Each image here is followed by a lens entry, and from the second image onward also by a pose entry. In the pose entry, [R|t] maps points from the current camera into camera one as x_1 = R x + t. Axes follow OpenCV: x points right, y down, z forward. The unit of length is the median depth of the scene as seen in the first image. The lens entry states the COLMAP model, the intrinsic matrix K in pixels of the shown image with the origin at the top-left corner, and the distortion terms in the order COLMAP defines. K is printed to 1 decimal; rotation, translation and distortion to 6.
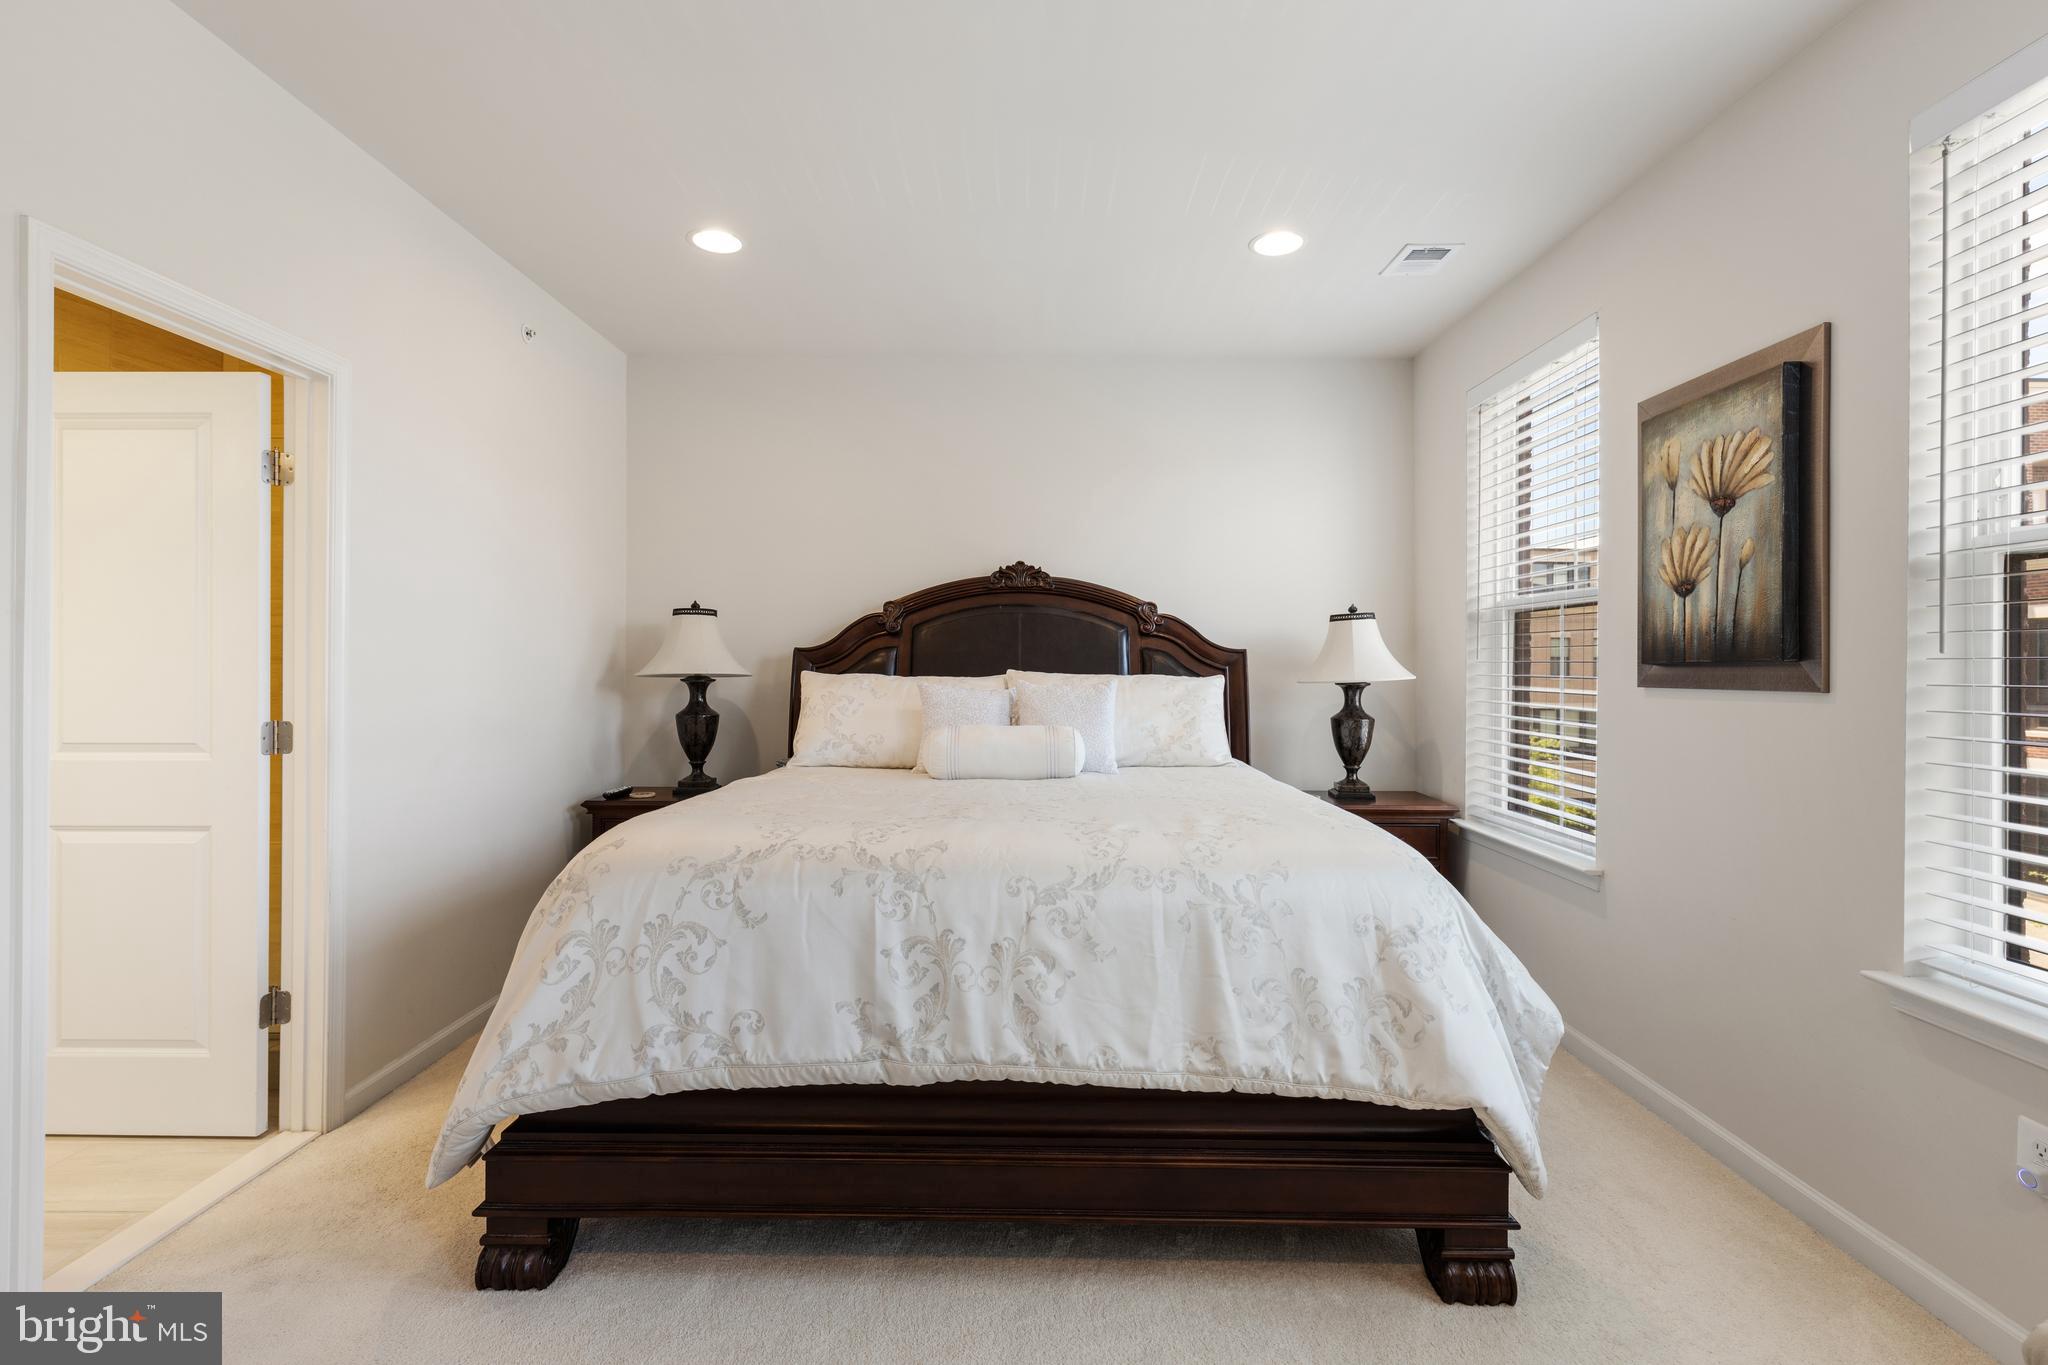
lens RADIAL K [[927.1, 0, 1030.1], [0, 927.1, 660.0], [0, 0, 1]] dist [0.005941, -0.001785]
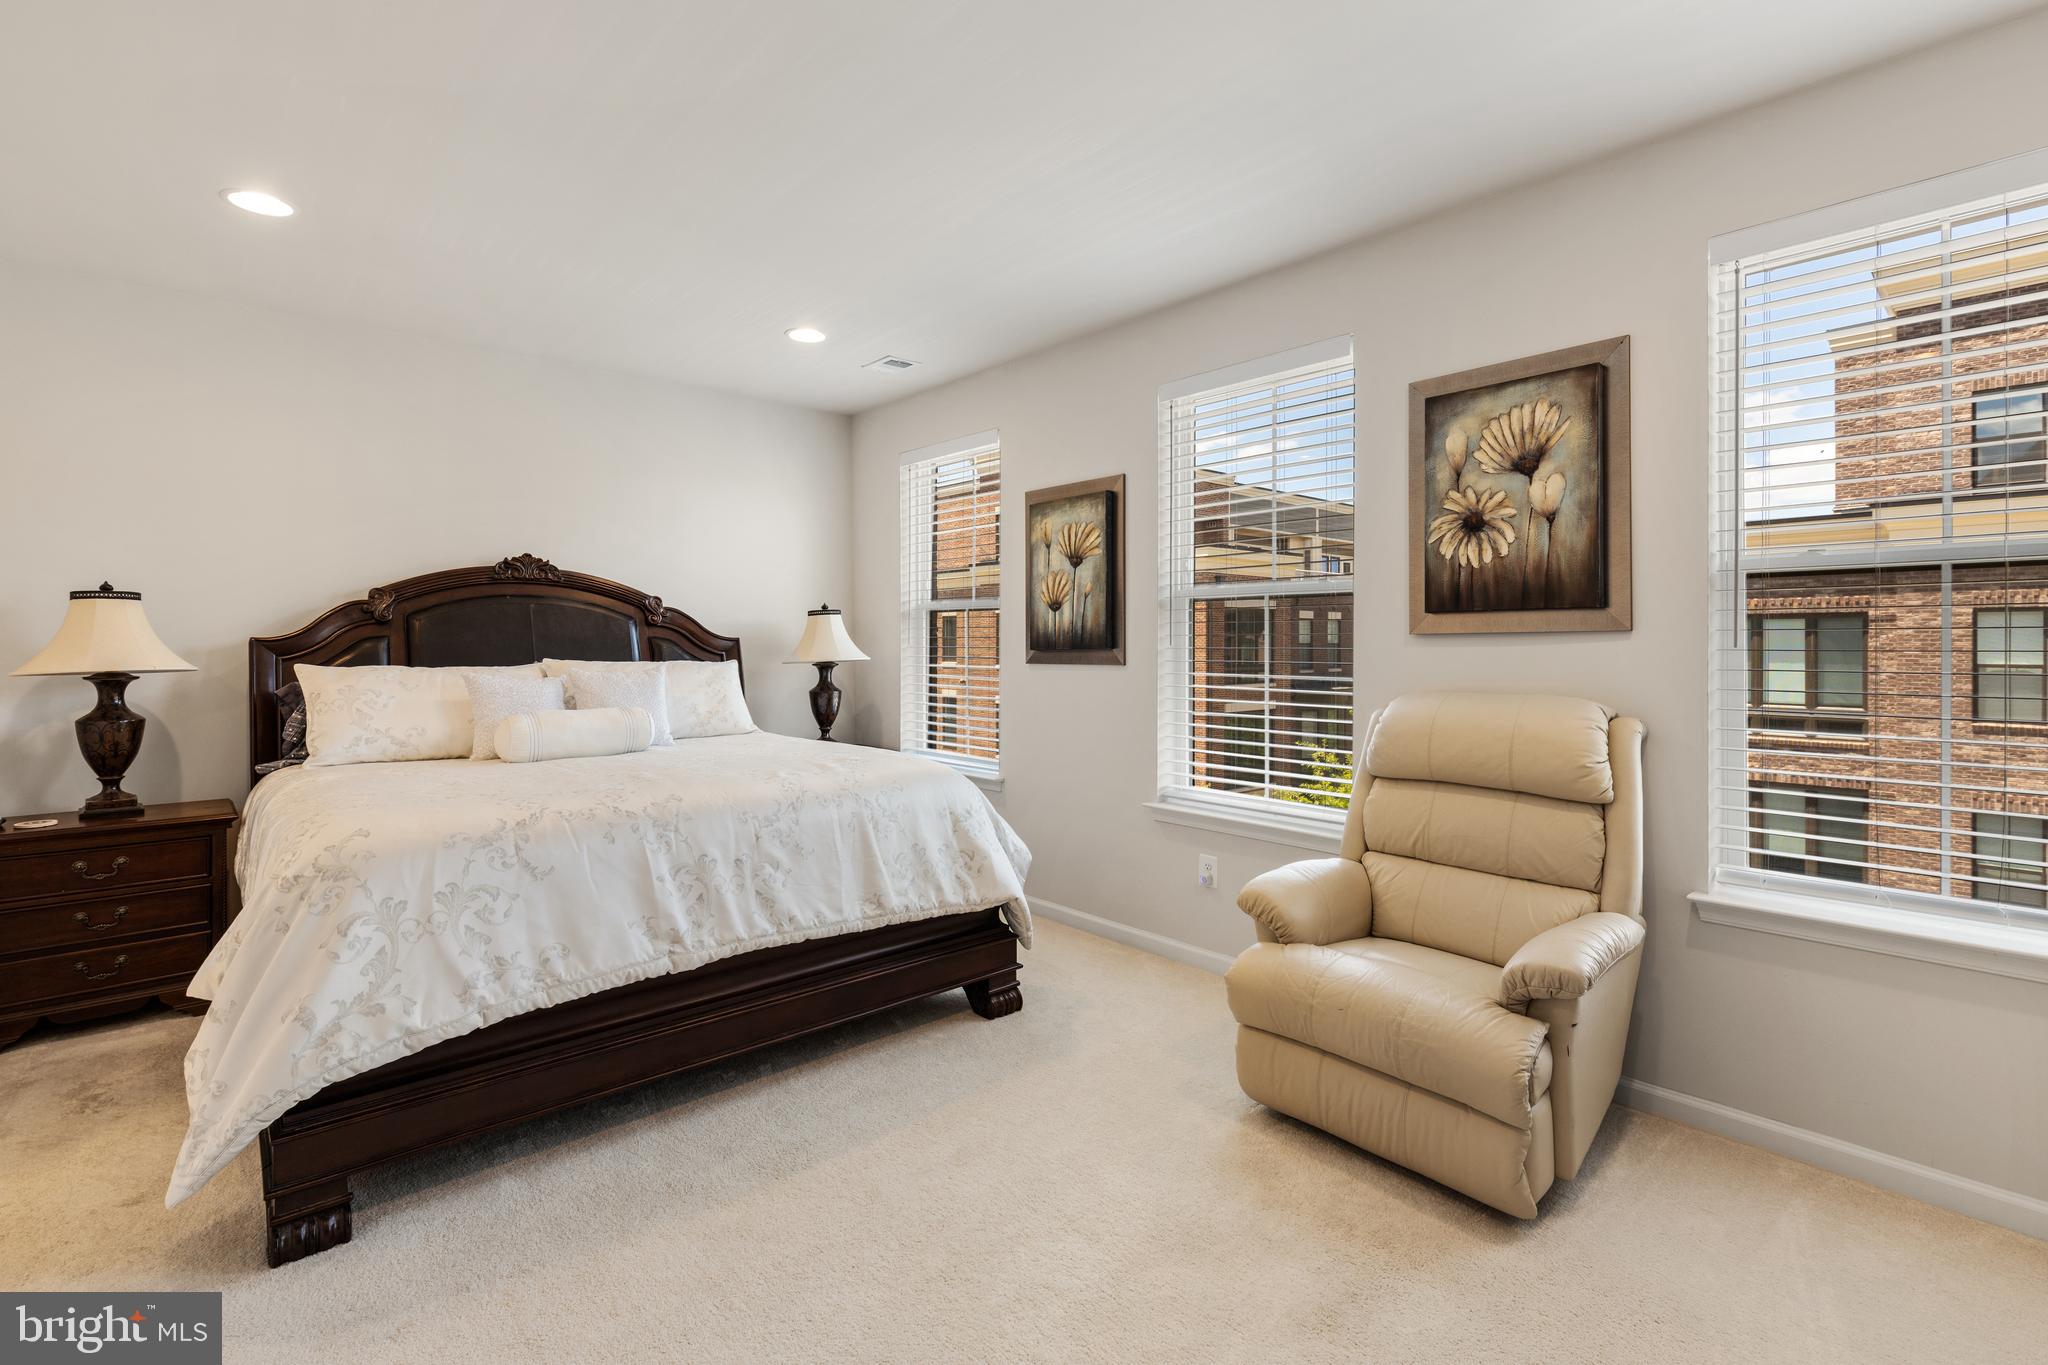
lens RADIAL K [[927.1, 0, 1025.3], [0, 927.1, 636.2], [0, 0, 1]] dist [0.005941, -0.001785]
pose [[0.746192, -0.002477, 0.665726, -0.547843], [0.002148, 0.999997, 0.001312, -0.026727], [-0.665728, 0.000451, 0.746195, -0.284937]]
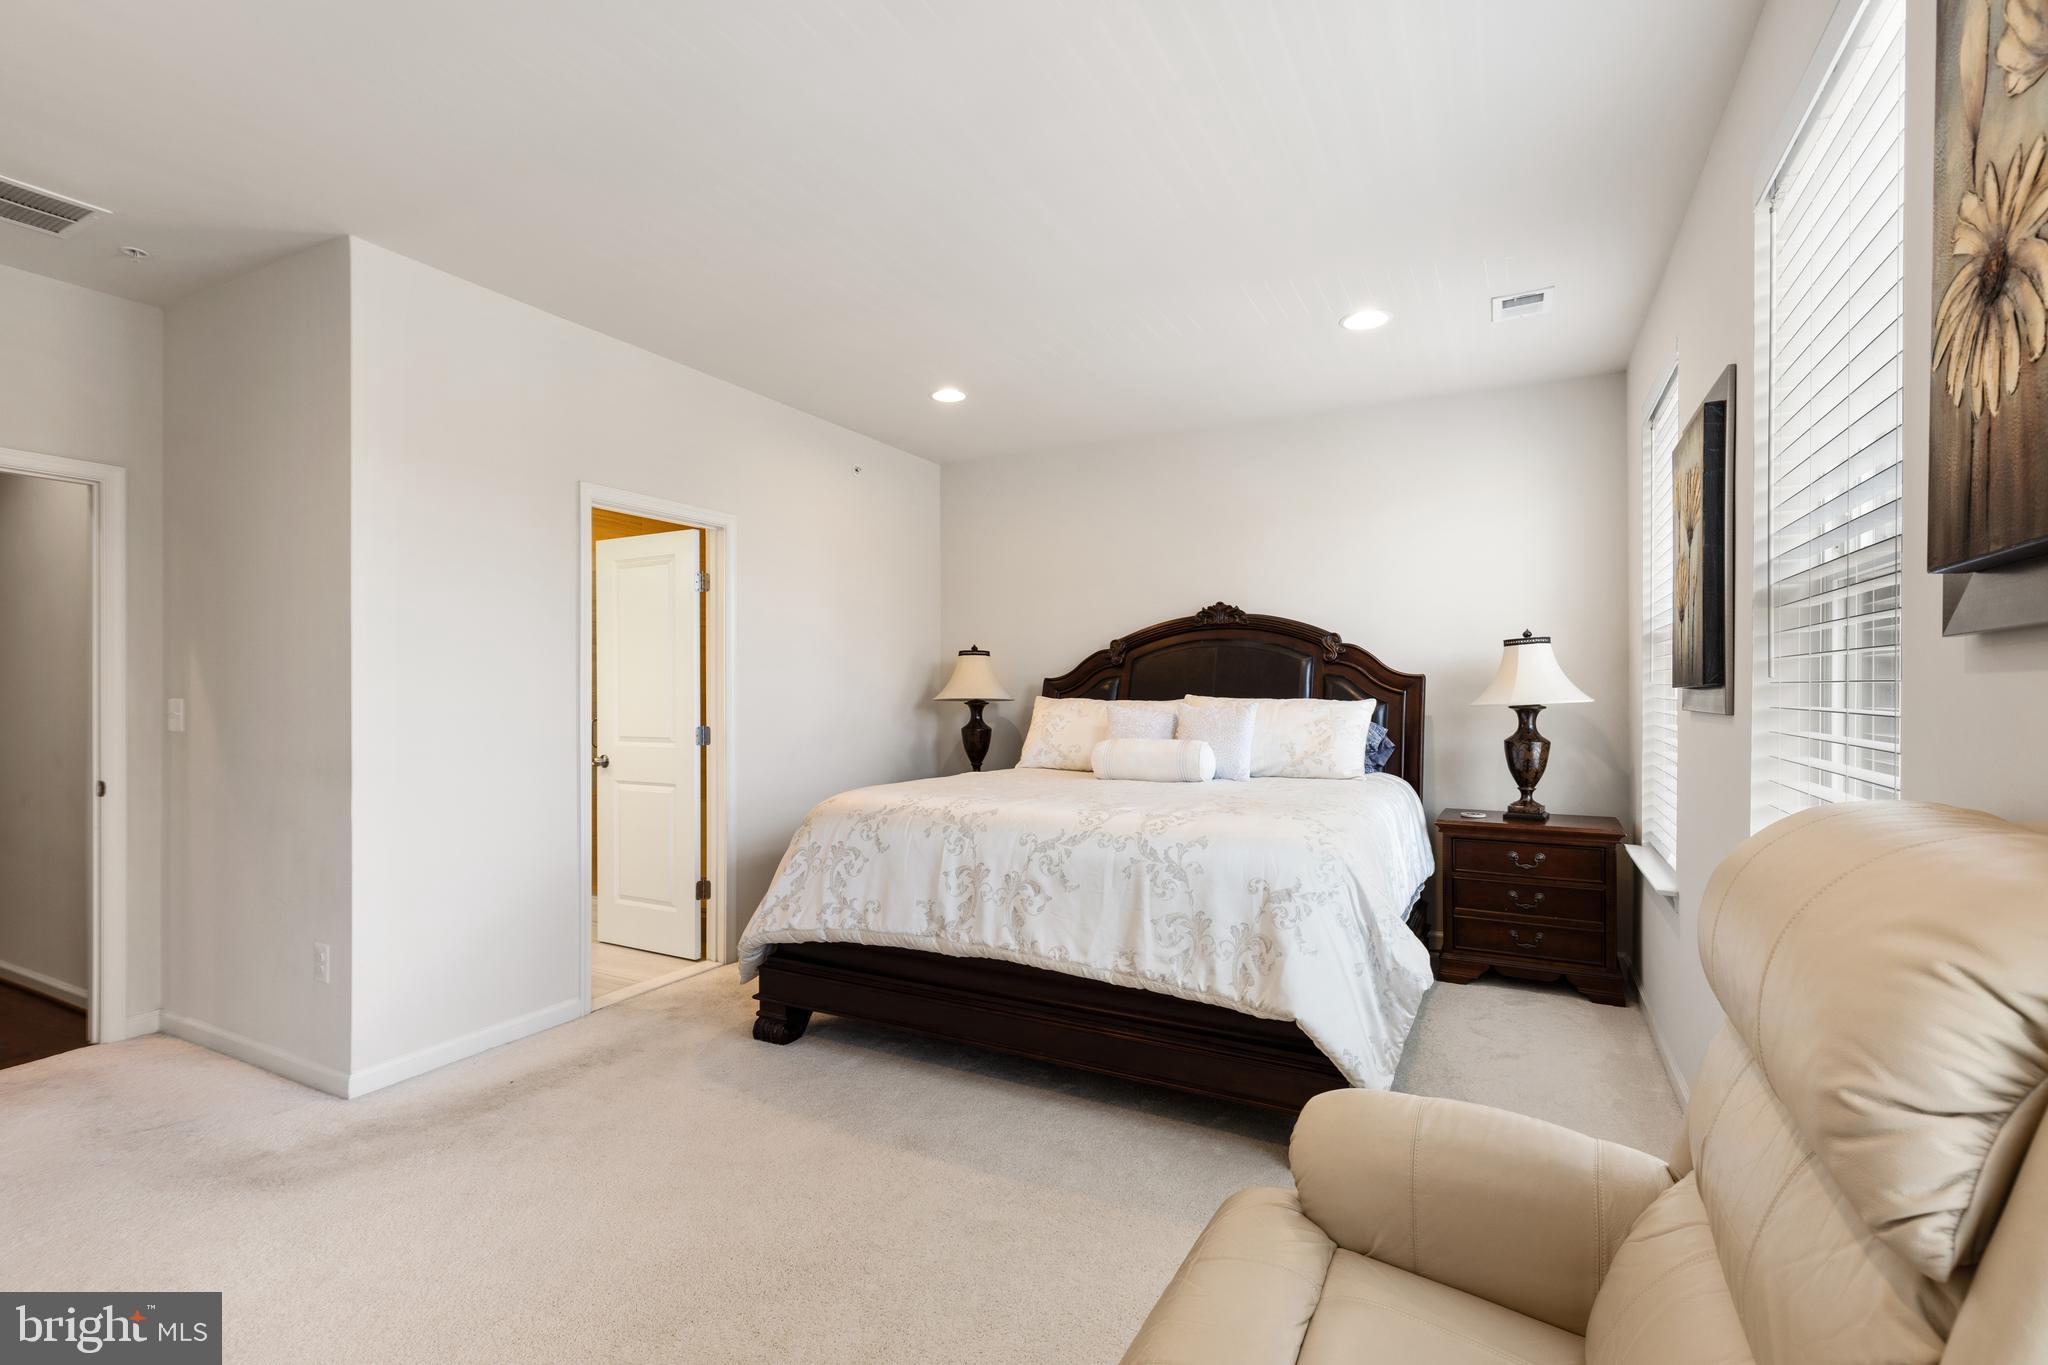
lens RADIAL K [[927.1, 0, 1018.9], [0, 927.1, 684.5], [0, 0, 1]] dist [0.005941, -0.001785]
pose [[0.883391, -0.008823, -0.468553, 0.597323], [0.009515, 0.999954, -0.000890, -0.006605], [0.468539, -0.003672, 0.883435, -0.296795]]
